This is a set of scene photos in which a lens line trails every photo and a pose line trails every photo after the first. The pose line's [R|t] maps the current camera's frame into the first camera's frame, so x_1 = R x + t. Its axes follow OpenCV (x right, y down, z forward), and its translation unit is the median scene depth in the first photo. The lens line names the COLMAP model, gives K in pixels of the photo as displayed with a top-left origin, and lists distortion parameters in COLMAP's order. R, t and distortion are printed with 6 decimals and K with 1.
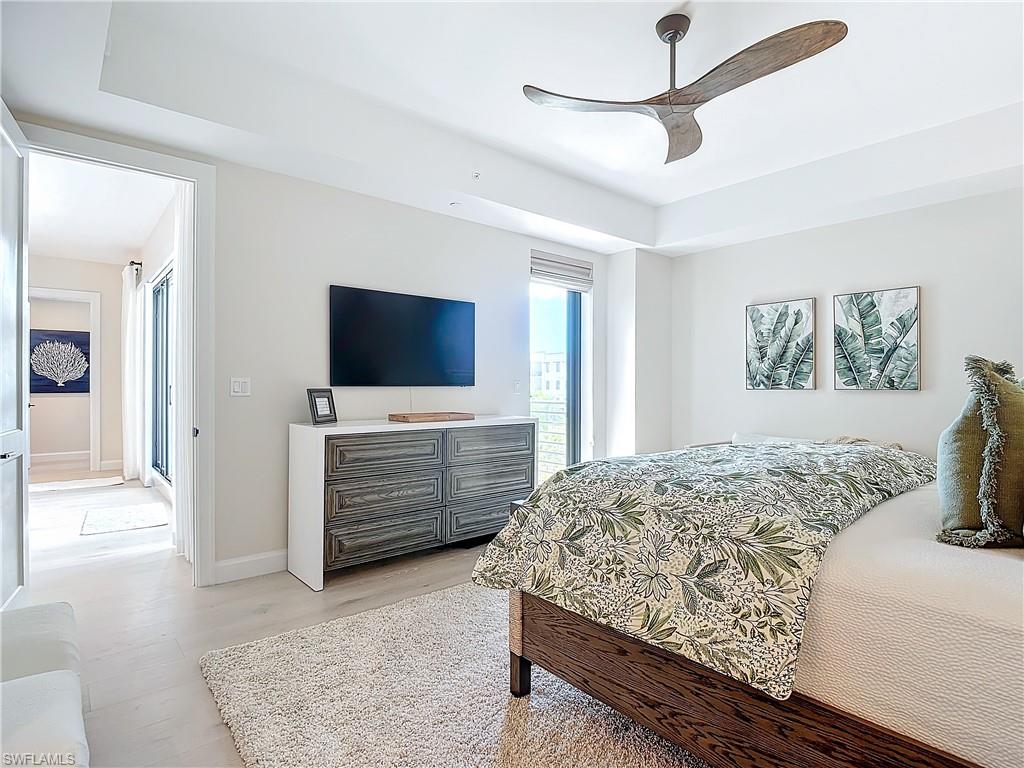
lens RADIAL K [[545.2, 0, 514.8], [0, 545.2, 387.2], [0, 0, 1]] dist [-0.014880, -0.000824]
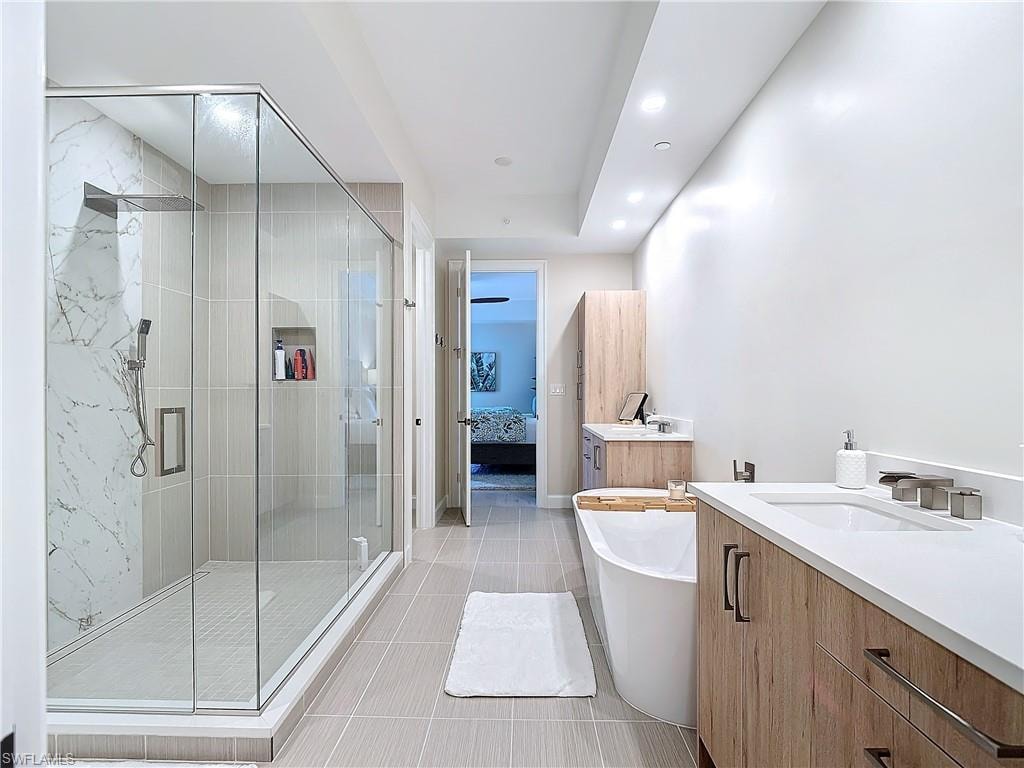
lens RADIAL K [[545.2, 0, 514.8], [0, 545.2, 387.2], [0, 0, 1]] dist [-0.014880, -0.000824]
pose [[0.661395, 0.003924, 0.750027, -1.110153], [0.004334, 0.999950, -0.009054, 0.008625], [-0.750025, 0.009239, 0.661345, -0.784889]]
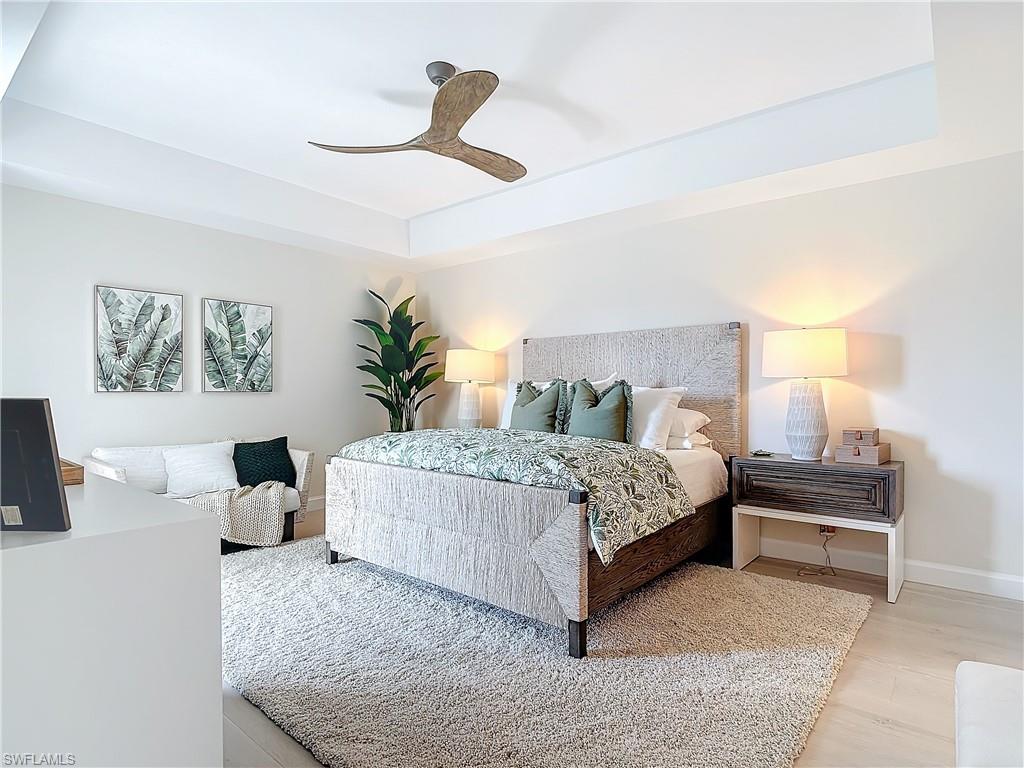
lens RADIAL K [[545.2, 0, 514.8], [0, 545.2, 387.2], [0, 0, 1]] dist [-0.014880, -0.000824]
pose [[-0.175715, 0.001713, 0.984440, -0.501156], [-0.003683, 0.999990, -0.002398, -0.003993], [-0.984434, -0.004047, -0.175707, 0.615351]]
